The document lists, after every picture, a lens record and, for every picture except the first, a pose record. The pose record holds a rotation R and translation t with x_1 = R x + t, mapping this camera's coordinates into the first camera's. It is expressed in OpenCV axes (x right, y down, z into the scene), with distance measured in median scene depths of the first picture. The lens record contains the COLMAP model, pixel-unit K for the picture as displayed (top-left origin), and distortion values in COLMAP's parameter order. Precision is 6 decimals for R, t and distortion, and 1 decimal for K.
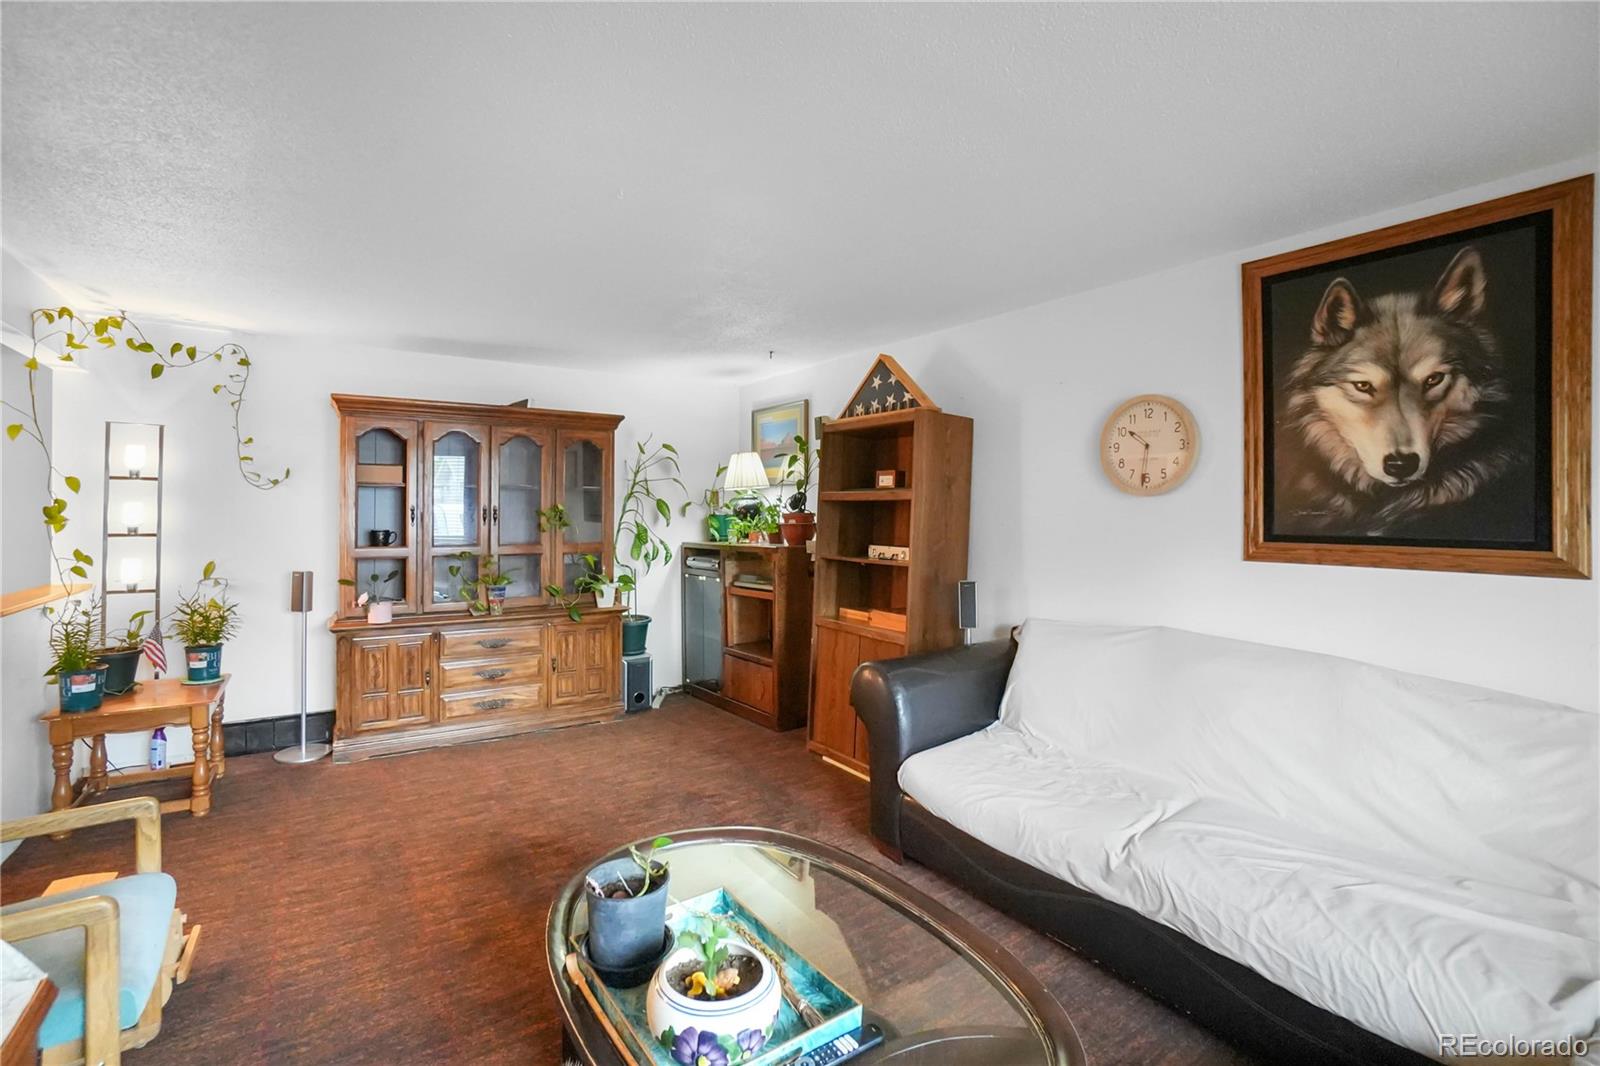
lens RADIAL K [[749.5, 0, 798.6], [0, 749.5, 502.6], [0, 0, 1]] dist [-0.001065, -0.000132]
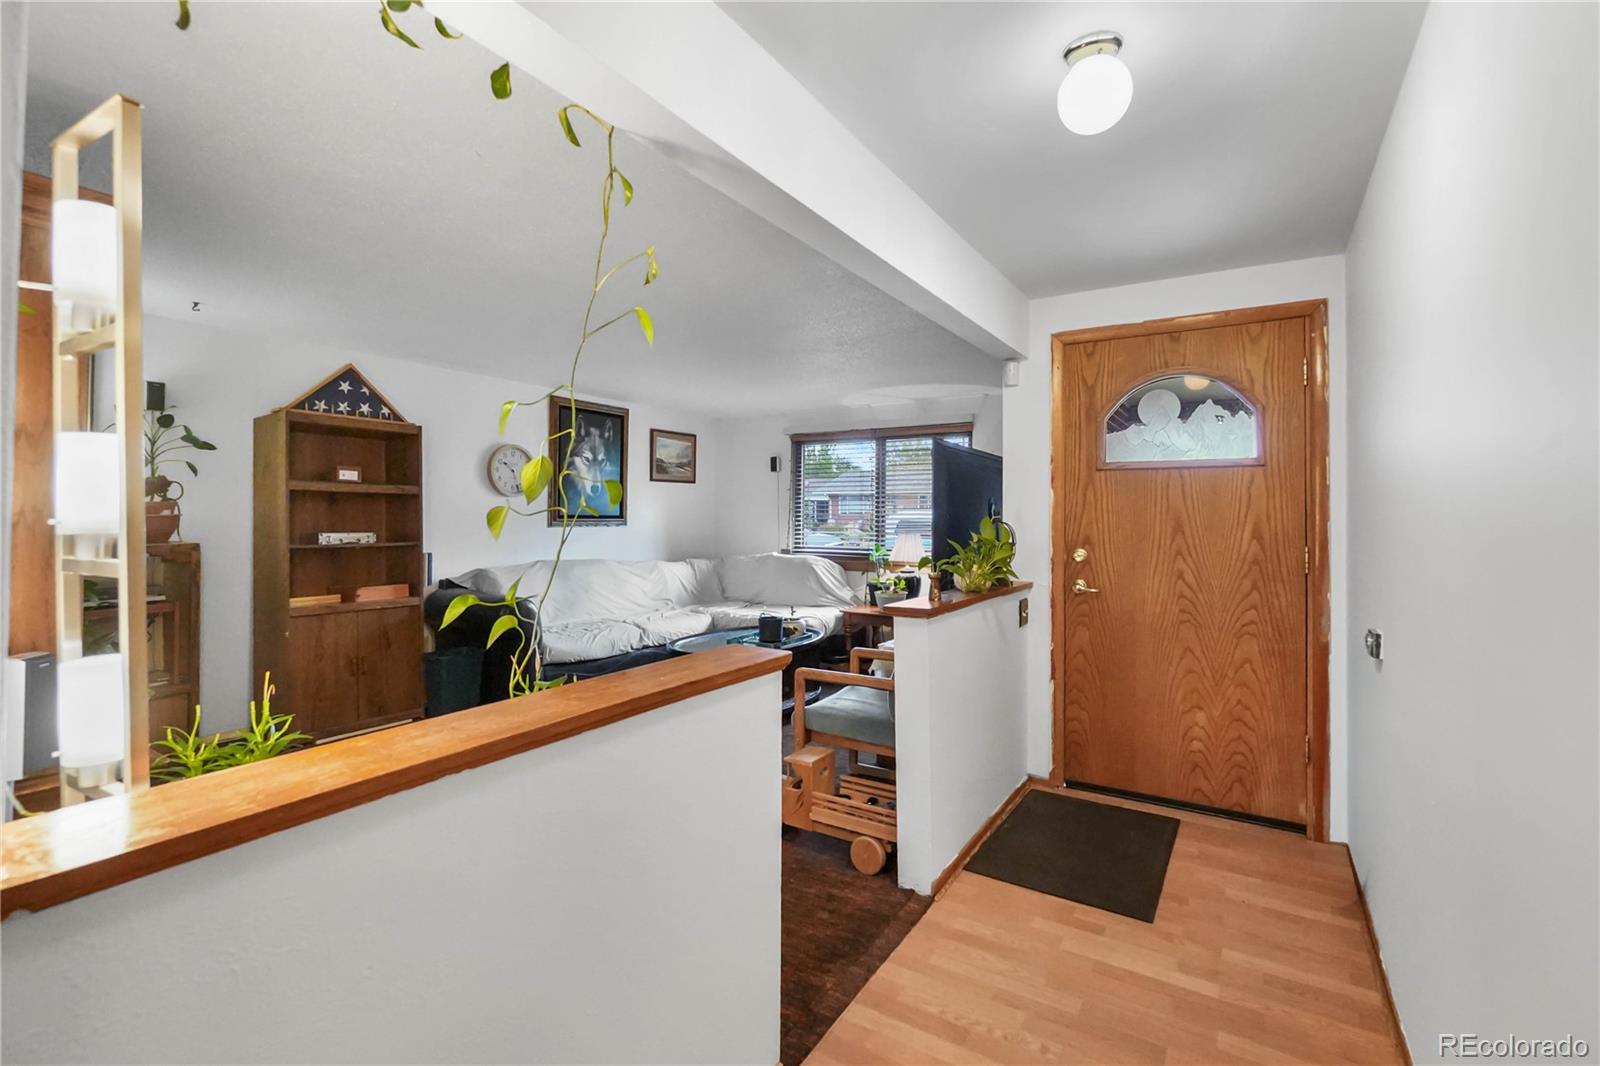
lens RADIAL K [[713.7, 0, 798.2], [0, 713.7, 510.2], [0, 0, 1]] dist [0.000284, -0.000386]
pose [[-0.398343, 0.004015, 0.917228, -1.804687], [-0.012328, 0.999877, -0.009731, 0.040760], [-0.917154, -0.015184, -0.398244, 1.266676]]
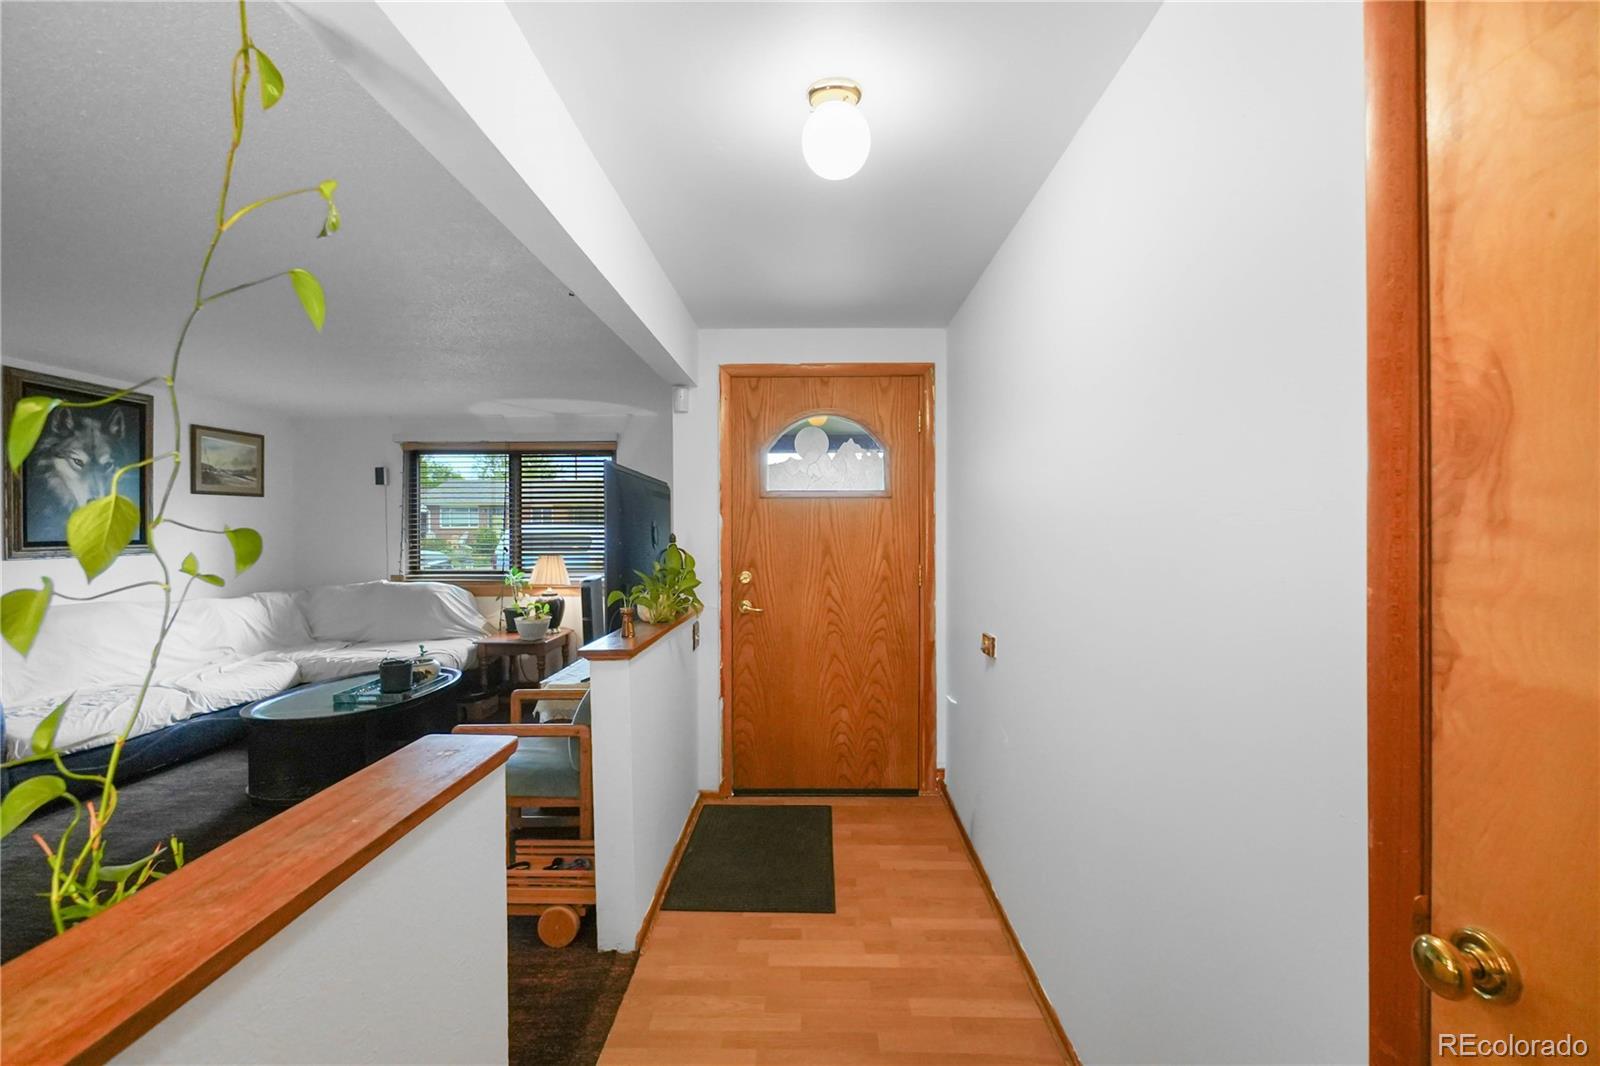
lens RADIAL K [[684.9, 0, 800.4], [0, 684.9, 536.5], [0, 0, 1]] dist [-0.005642, -0.000763]
pose [[-0.816979, -0.006979, 0.576625, -1.664594], [-0.003243, 0.999967, 0.007509, 0.013950], [-0.576658, 0.004264, -0.816974, 1.298534]]
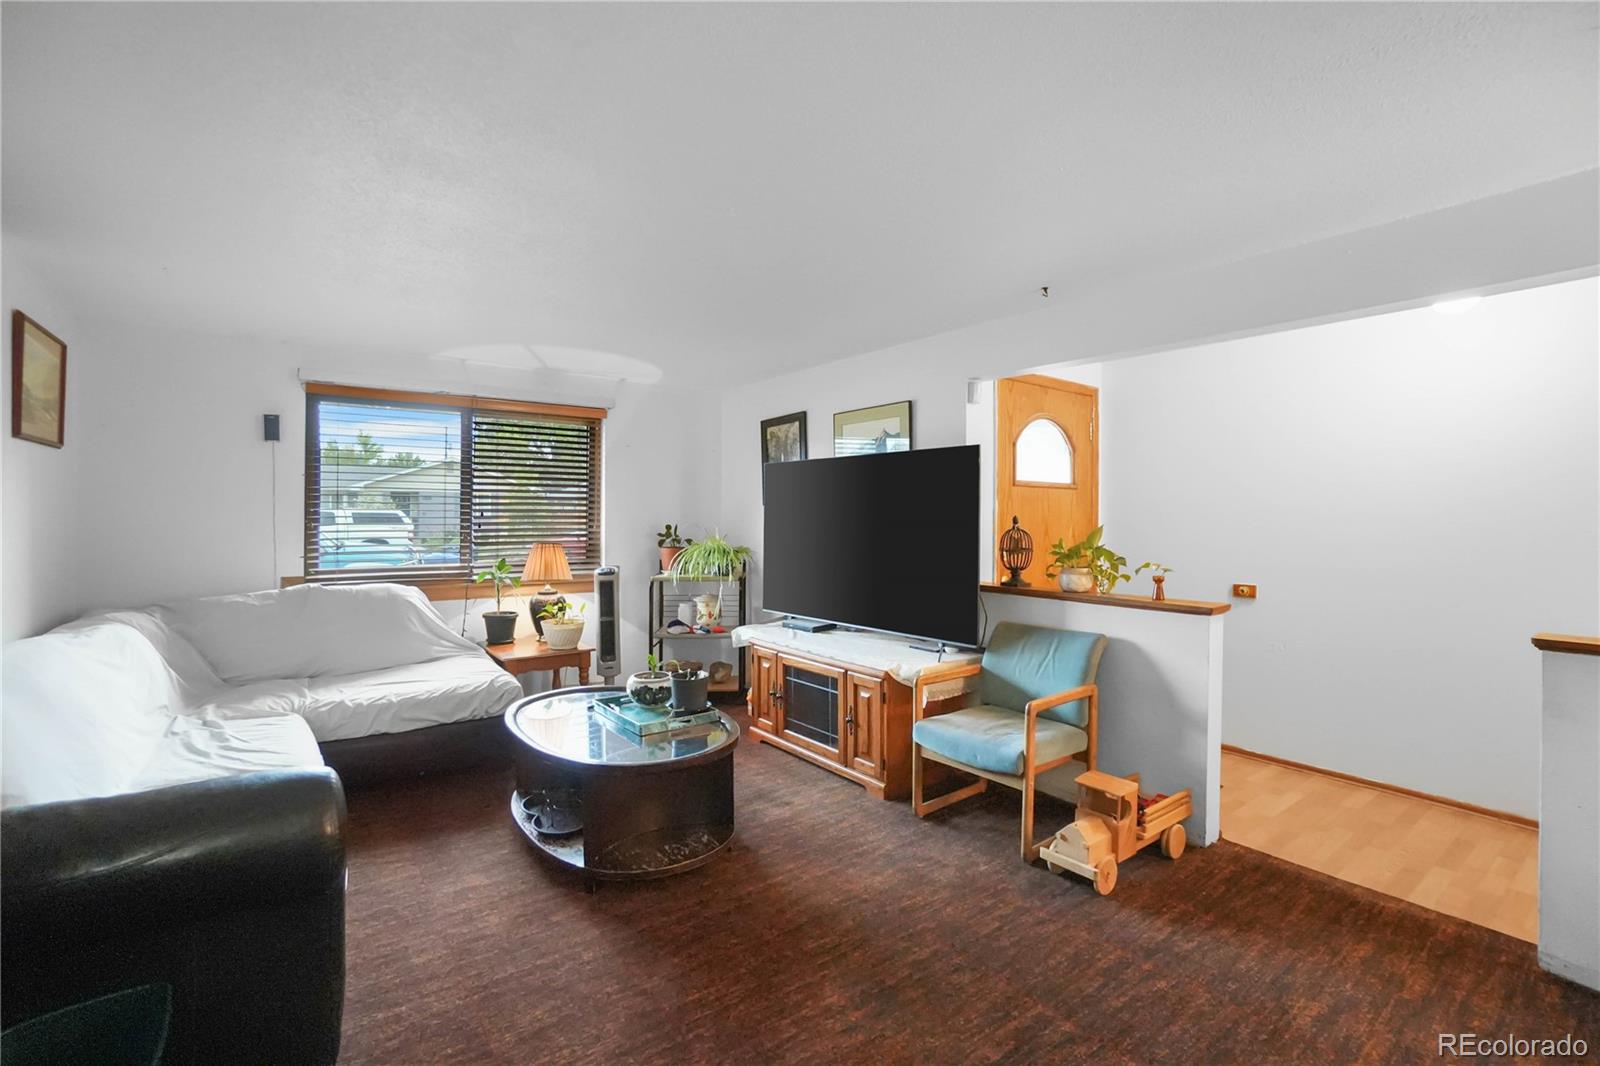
lens RADIAL K [[697.8, 0, 793.7], [0, 697.8, 510.3], [0, 0, 1]] dist [-0.035274, 0.000092]
pose [[-0.999766, -0.007231, -0.020391, -0.312145], [-0.006874, 0.999823, -0.017530, 0.034649], [0.020514, -0.017385, -0.999638, 1.785595]]
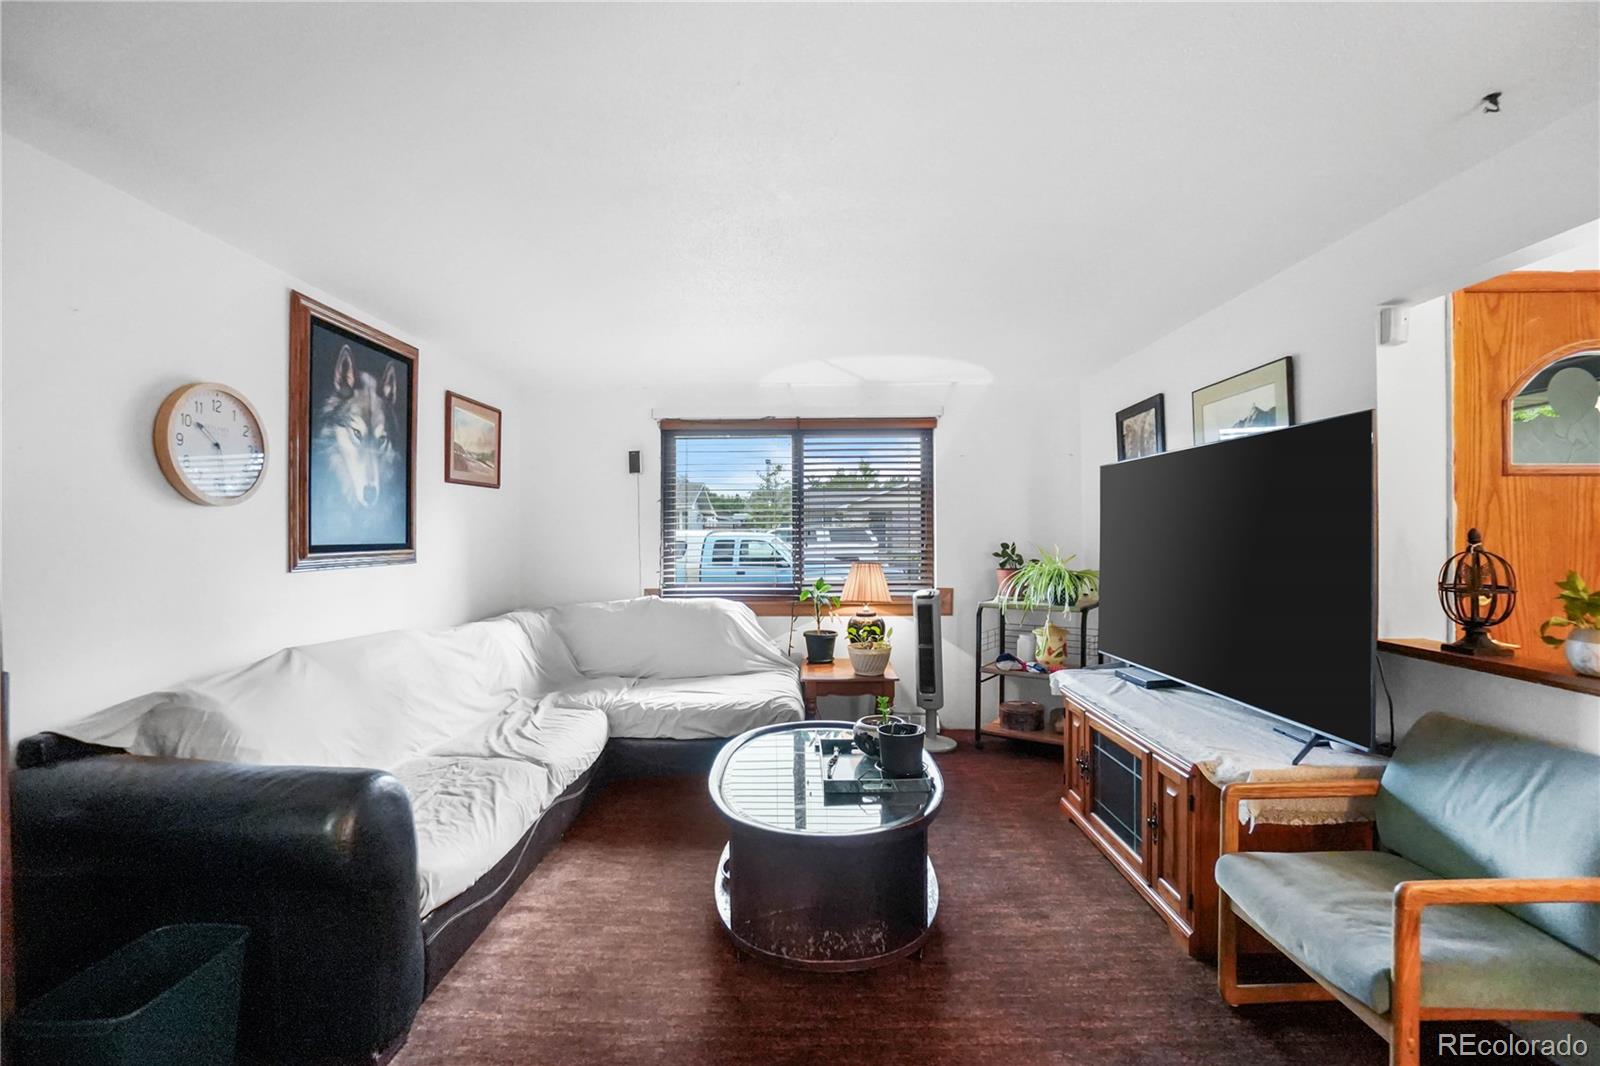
lens RADIAL K [[707.0, 0, 797.5], [0, 707.0, 523.3], [0, 0, 1]] dist [-0.001617, -0.000784]
pose [[-0.816729, 0.010589, 0.576924, -0.600329], [-0.001328, 0.999794, -0.020231, 0.029928], [-0.577020, -0.017289, -0.816547, 1.514701]]
